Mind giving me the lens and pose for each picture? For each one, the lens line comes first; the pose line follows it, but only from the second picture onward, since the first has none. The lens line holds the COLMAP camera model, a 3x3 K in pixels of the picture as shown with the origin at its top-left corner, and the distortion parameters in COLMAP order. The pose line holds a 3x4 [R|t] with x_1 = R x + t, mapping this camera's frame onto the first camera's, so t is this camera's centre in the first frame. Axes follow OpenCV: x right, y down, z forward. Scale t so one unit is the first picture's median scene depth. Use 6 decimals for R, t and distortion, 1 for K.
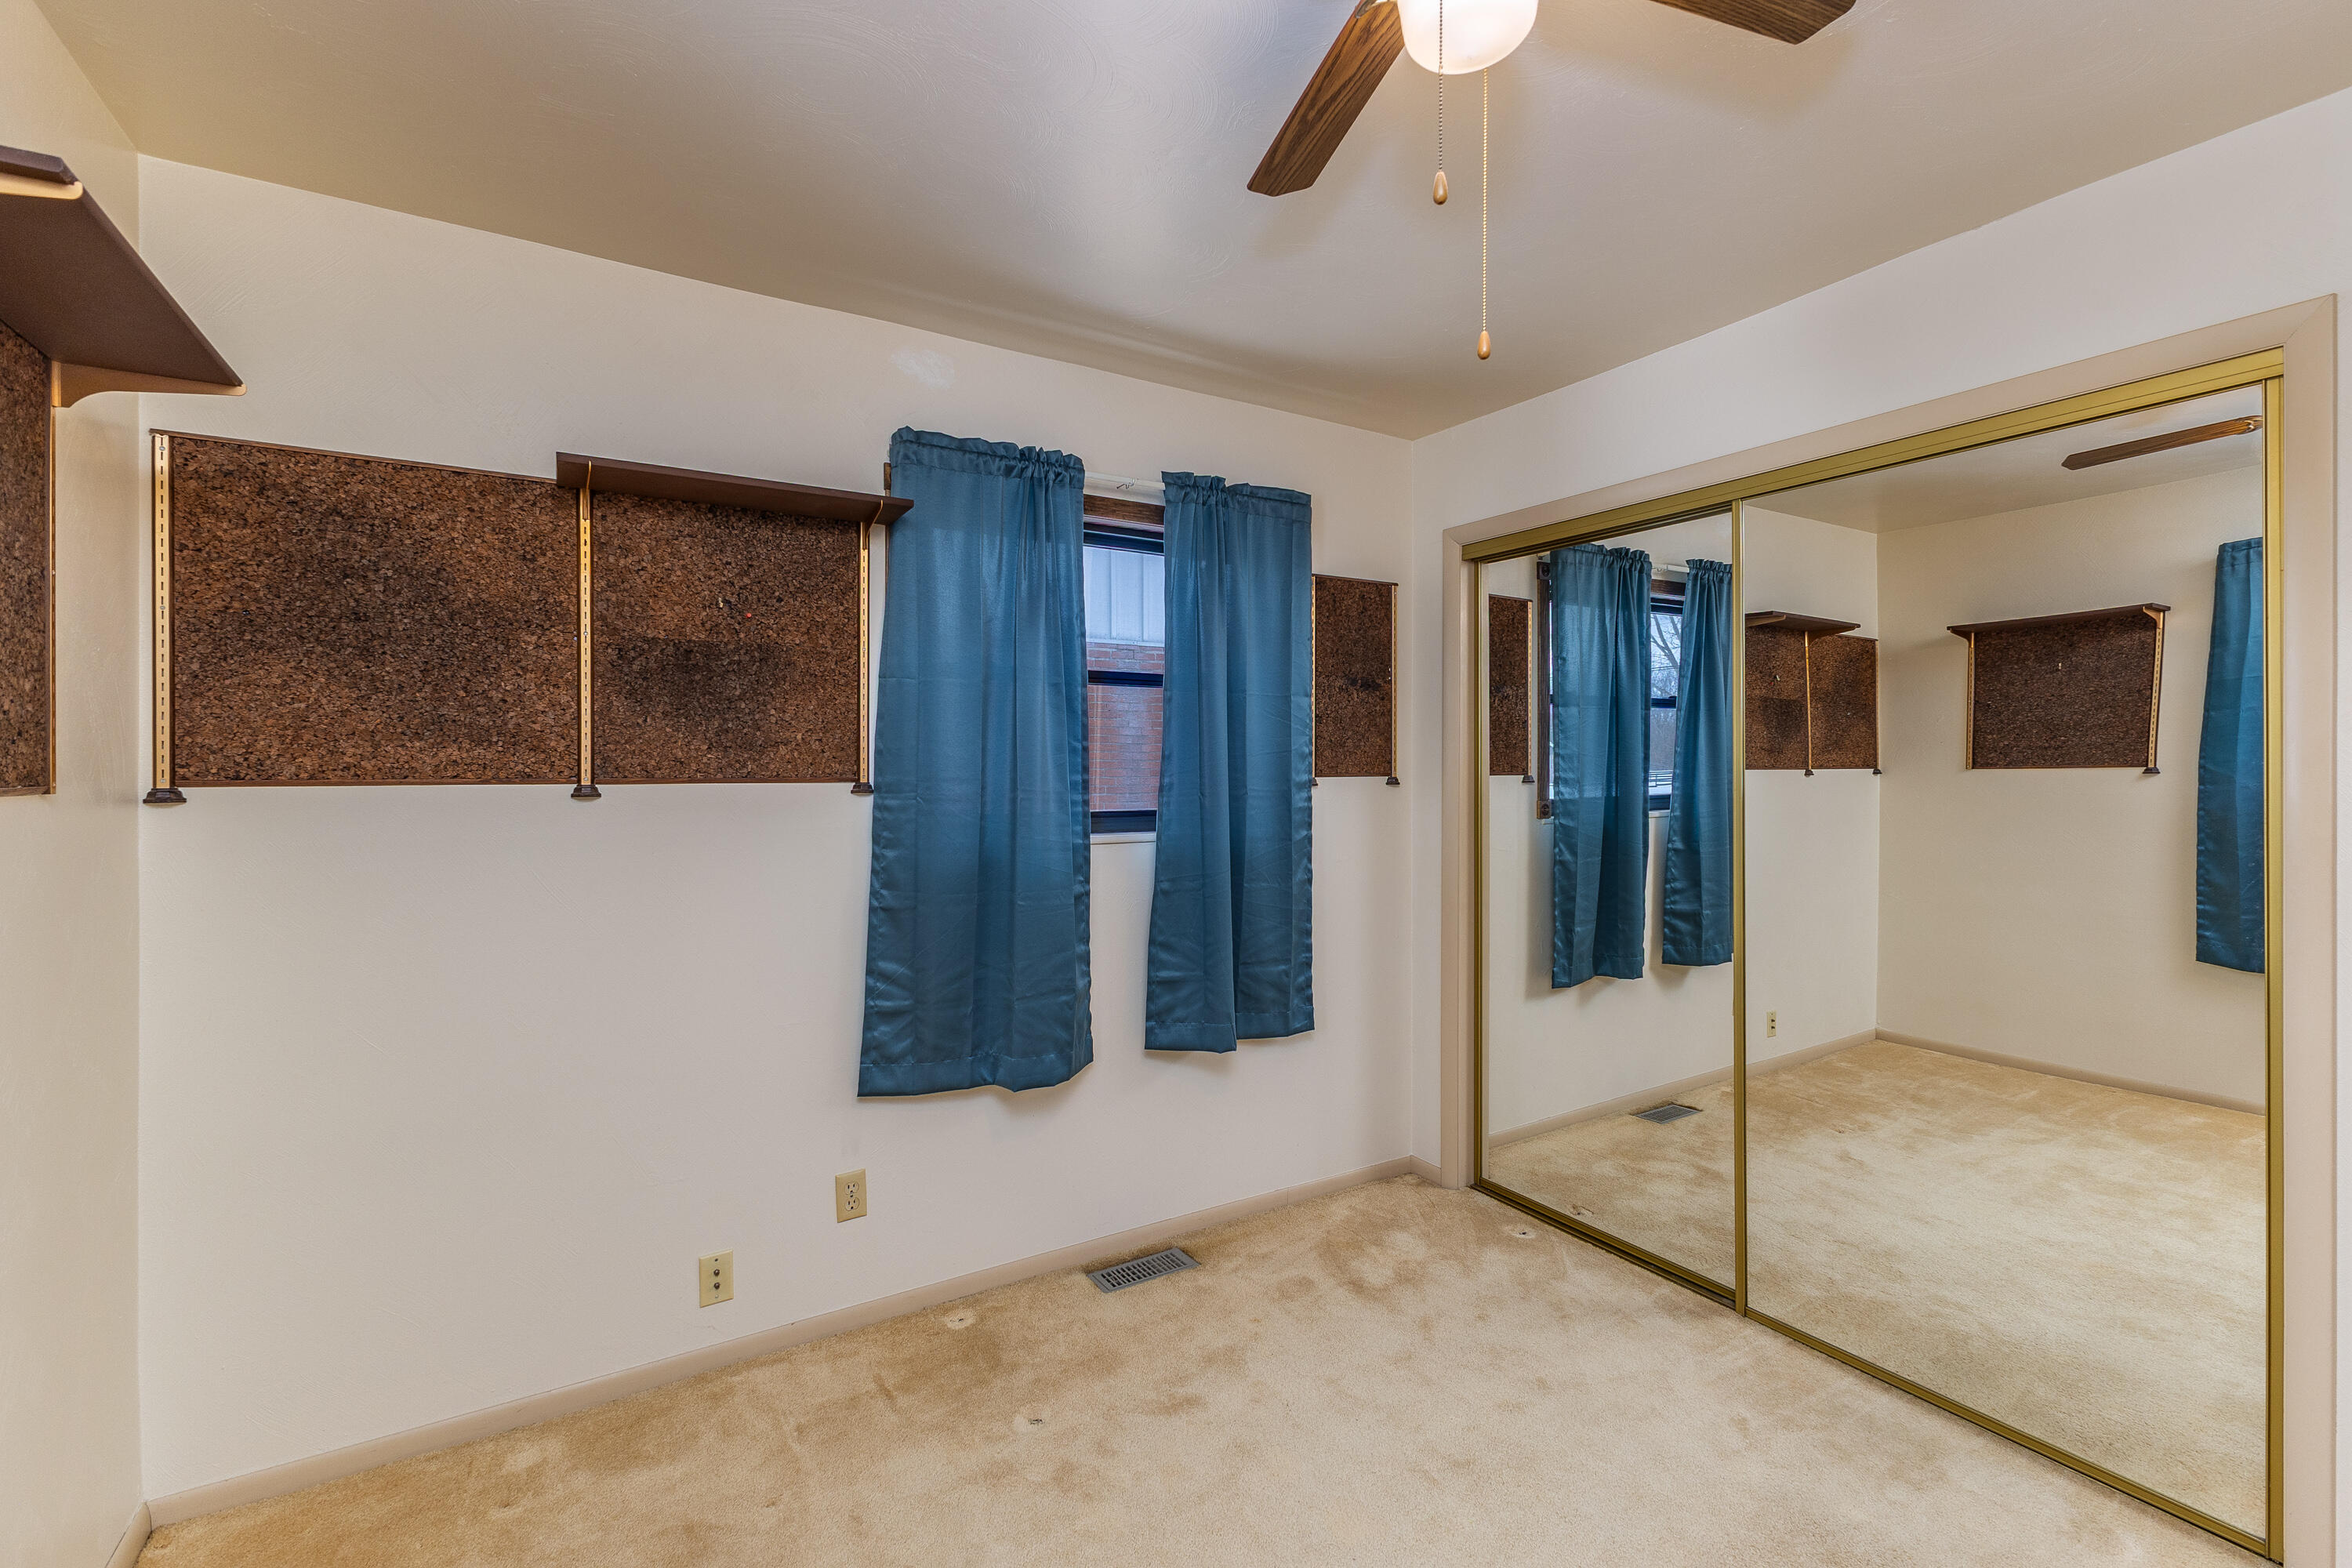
lens RADIAL K [[1018.6, 0, 1170.8], [0, 1018.6, 768.7], [0, 0, 1]] dist [0.002445, 0.000283]
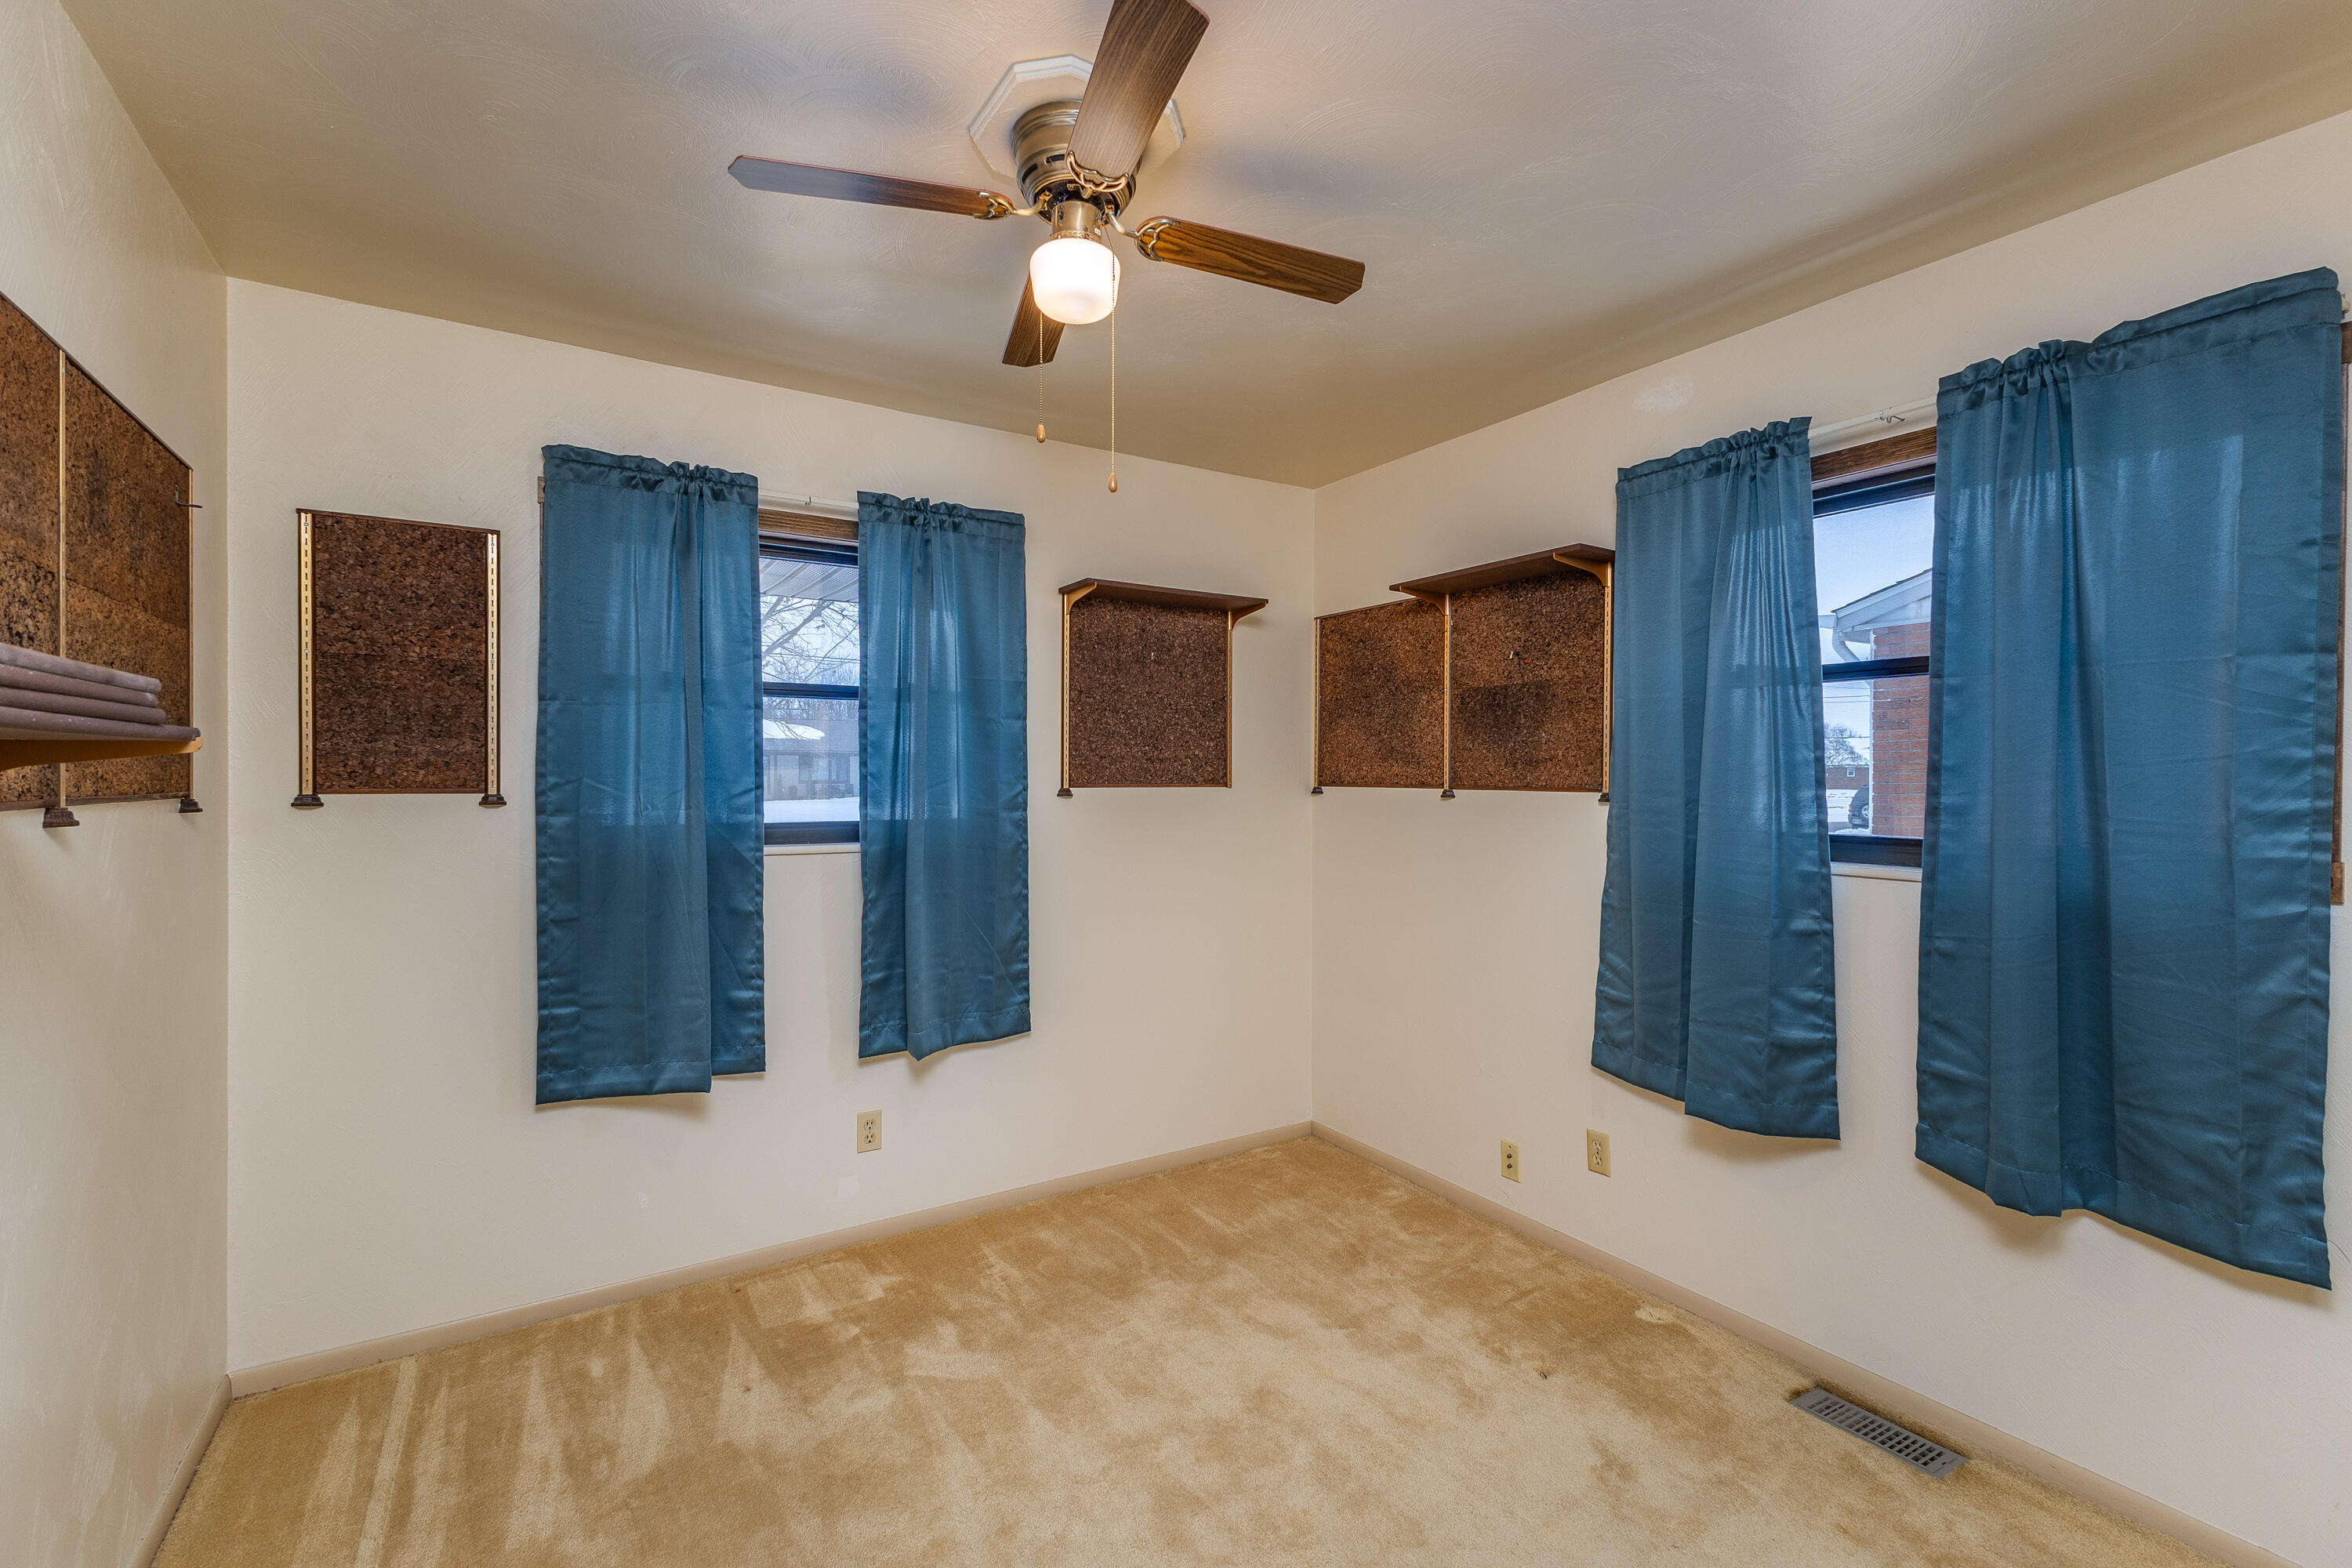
lens RADIAL K [[1021.4, 0, 1177.9], [0, 1021.4, 789.0], [0, 0, 1]] dist [0.015725, 0.000325]
pose [[0.015426, 0.016124, -0.999751, 0.765175], [-0.006429, 0.999851, 0.016027, -0.005571], [0.999860, 0.006180, 0.015528, 0.466303]]
